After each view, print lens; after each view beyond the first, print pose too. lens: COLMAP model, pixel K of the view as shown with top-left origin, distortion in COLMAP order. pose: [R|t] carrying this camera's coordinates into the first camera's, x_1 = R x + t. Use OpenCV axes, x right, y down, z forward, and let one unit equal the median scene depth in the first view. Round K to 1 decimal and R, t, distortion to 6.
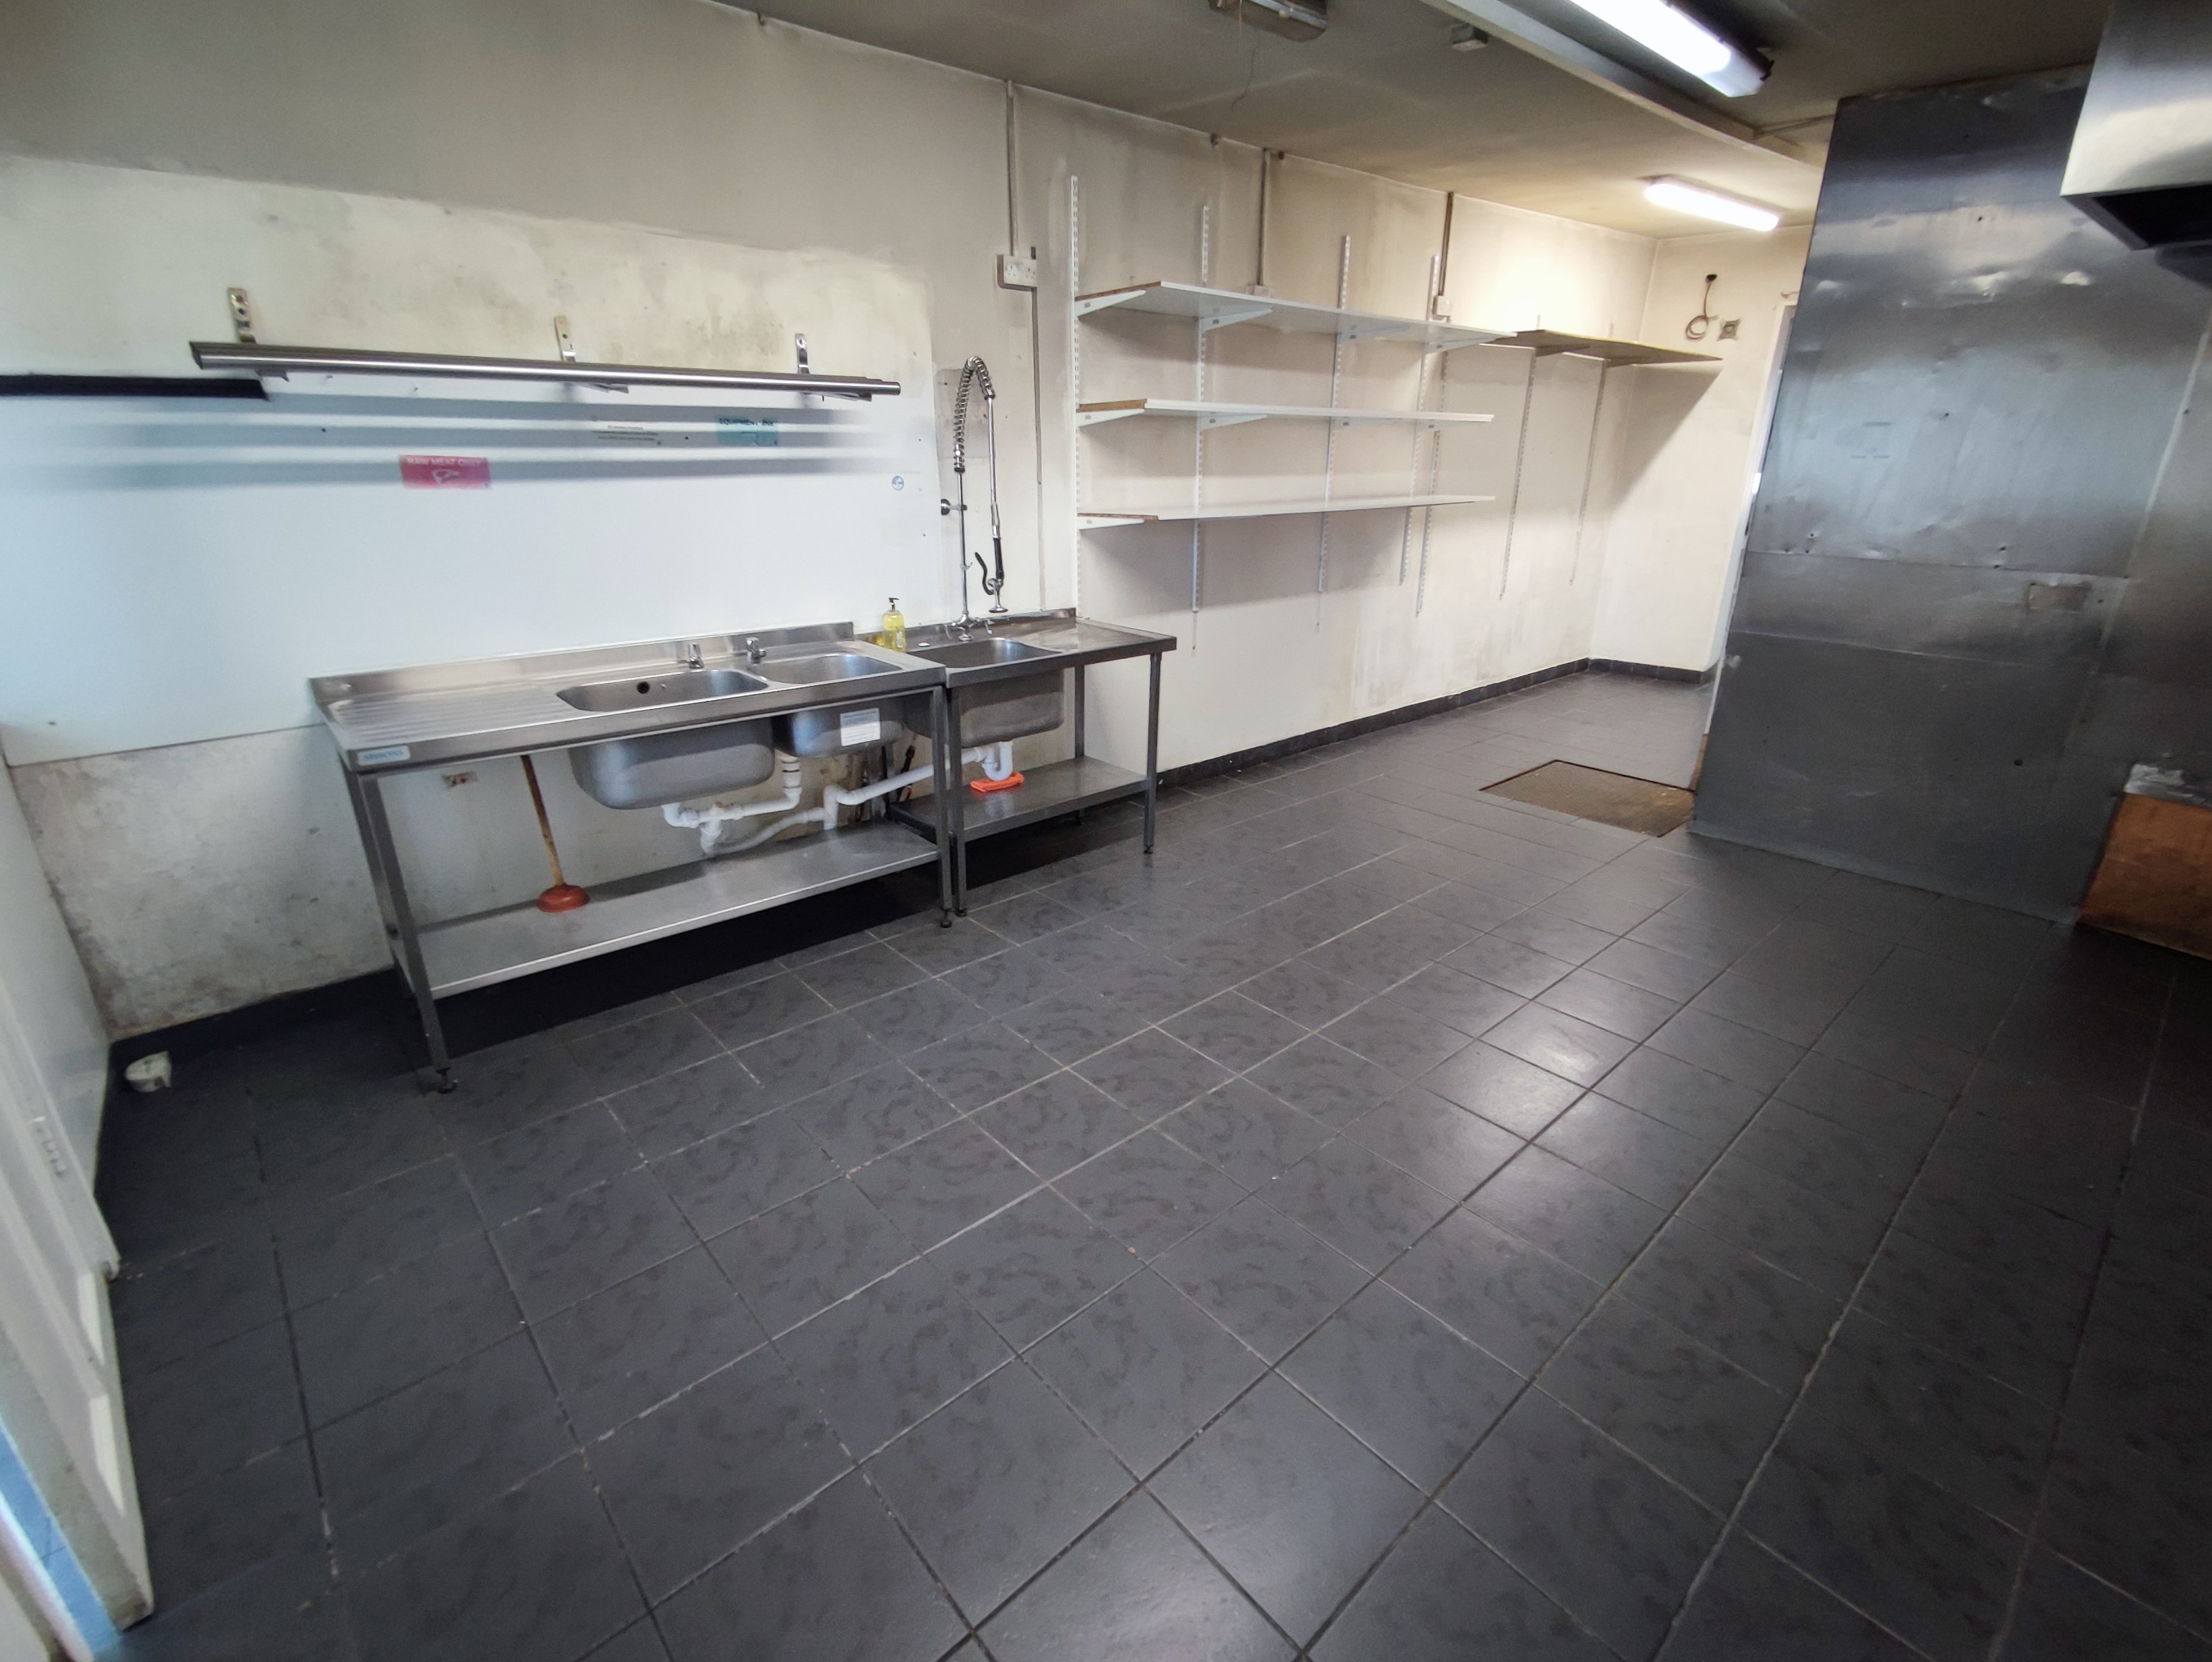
lens RADIAL K [[999.0, 0, 1113.7], [0, 999.0, 829.9], [0, 0, 1]] dist [0.001019, -0.007029]
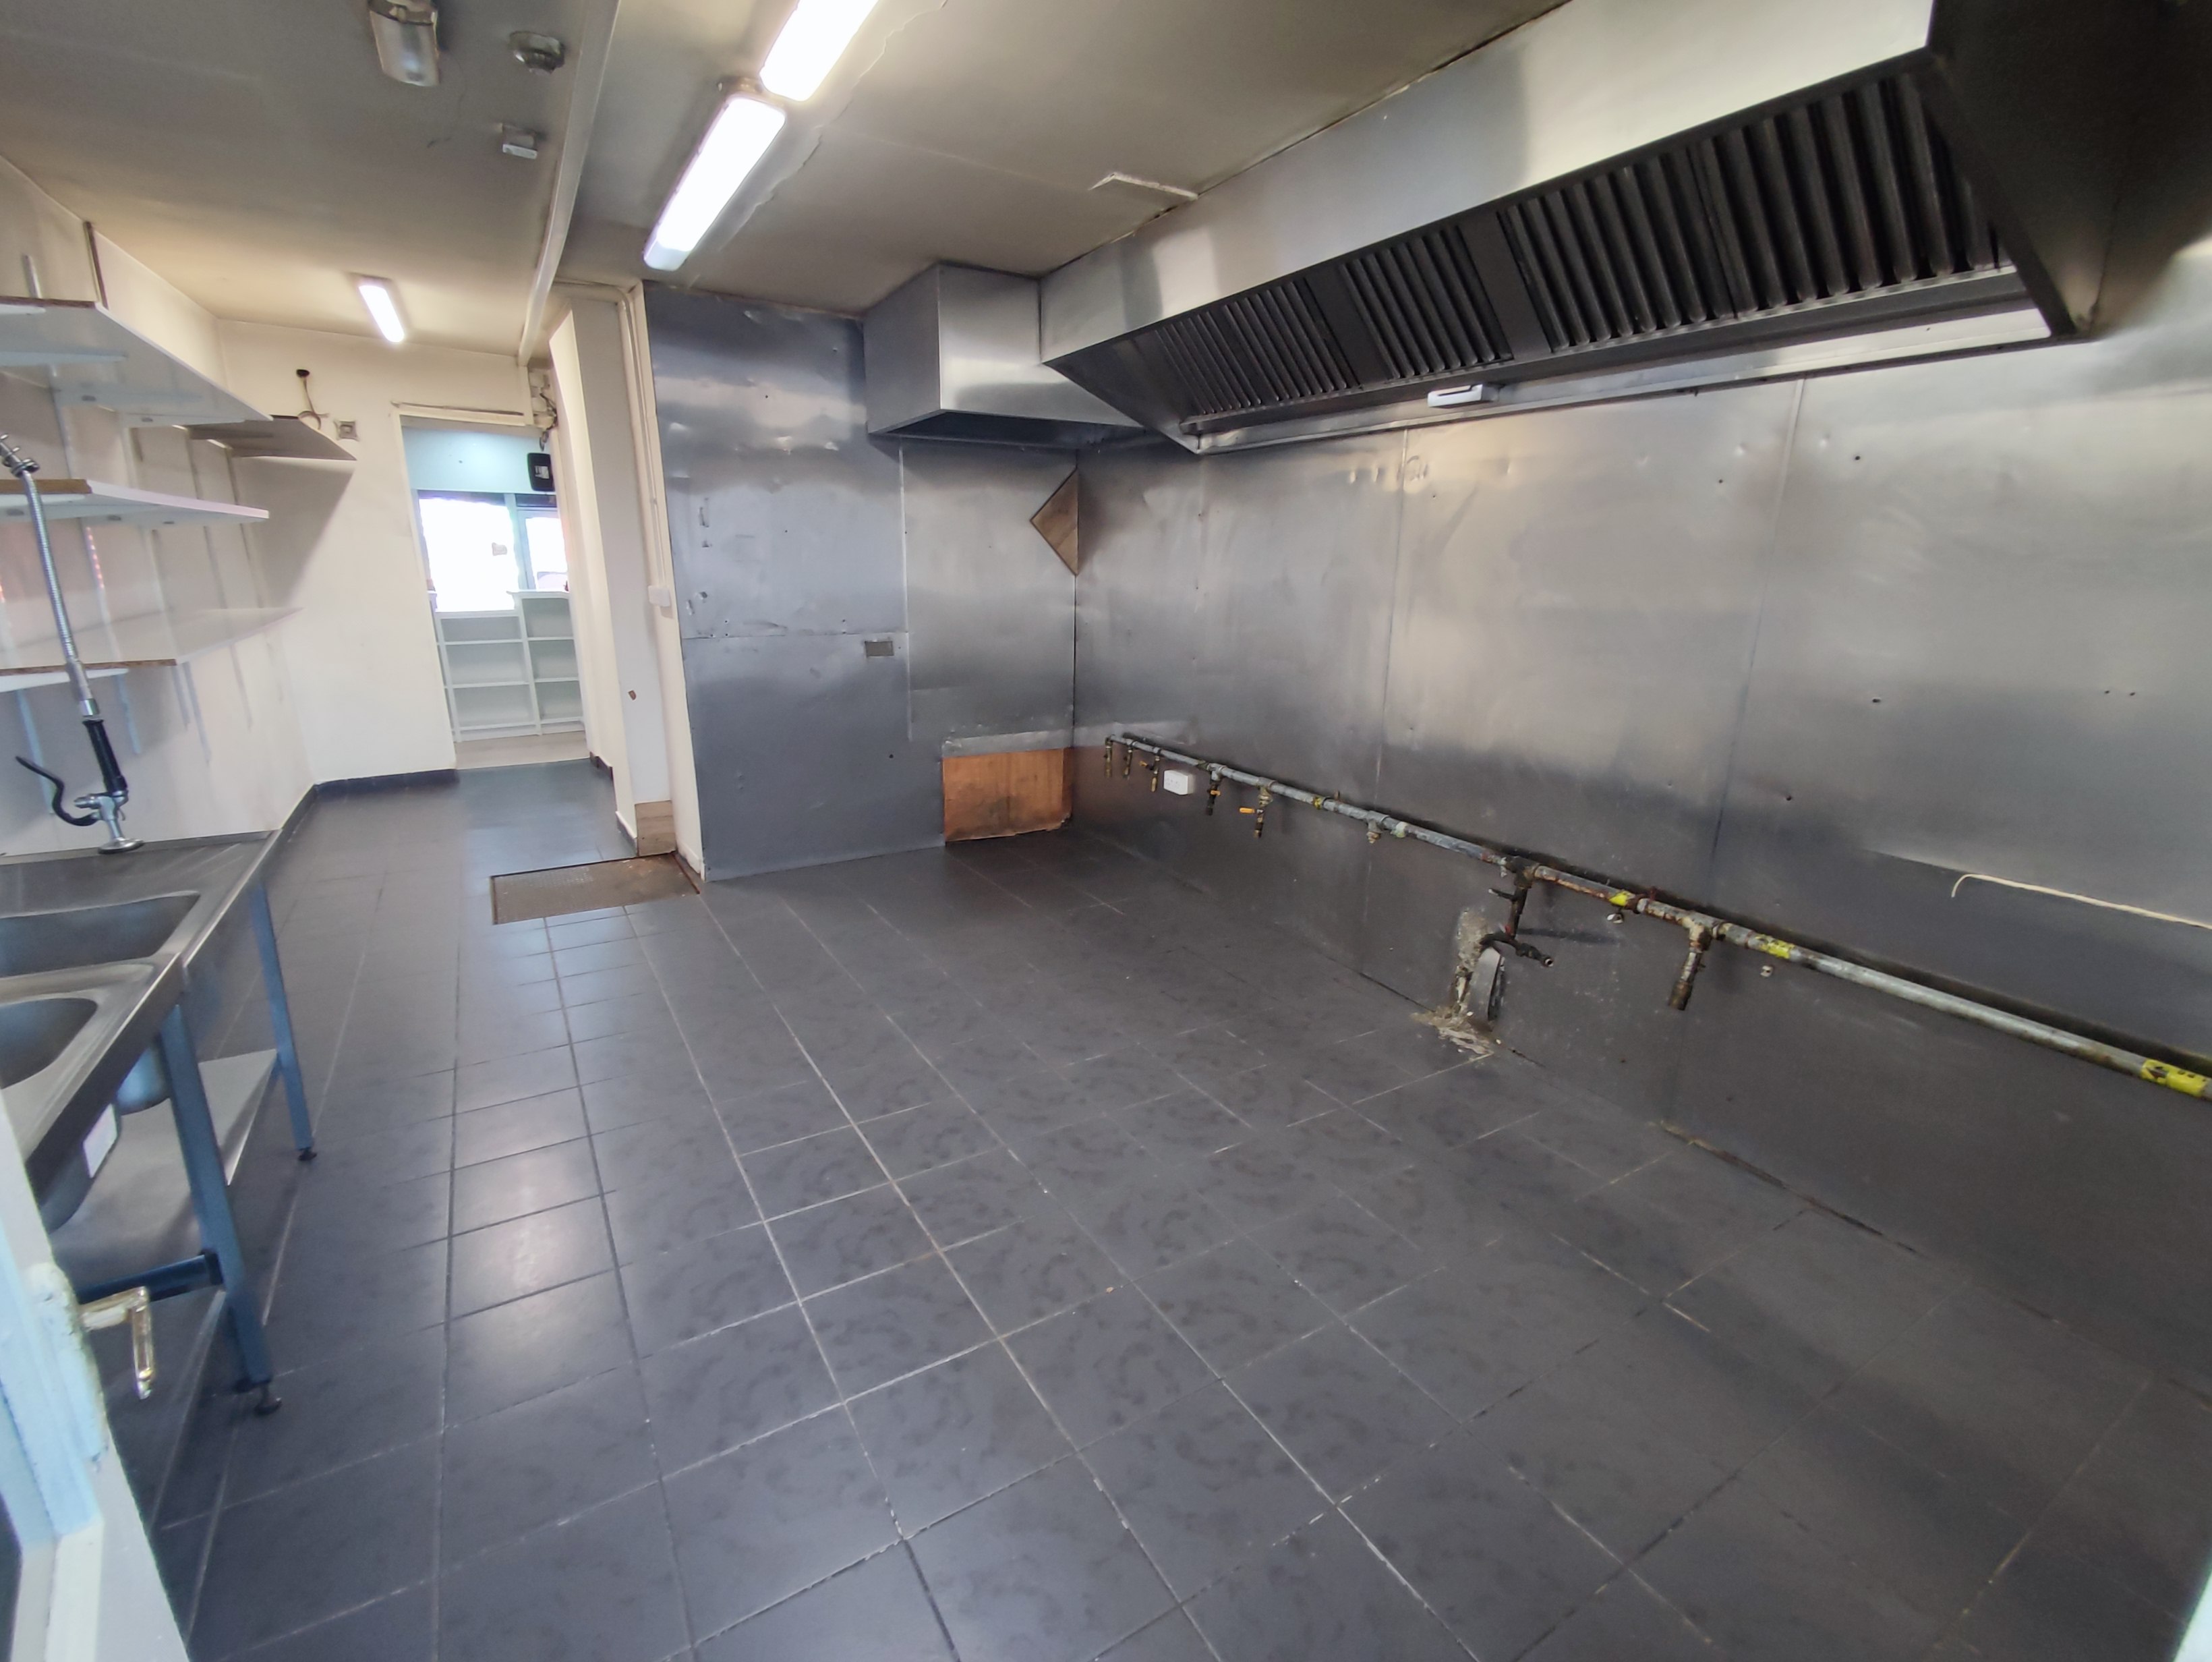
lens RADIAL K [[999.0, 0, 1113.7], [0, 999.0, 829.9], [0, 0, 1]] dist [0.001019, -0.007029]
pose [[0.176117, -0.260269, 0.949338, -0.514945], [0.338746, 0.921535, 0.189804, -0.141308], [-0.924248, 0.288156, 0.250463, 0.341938]]
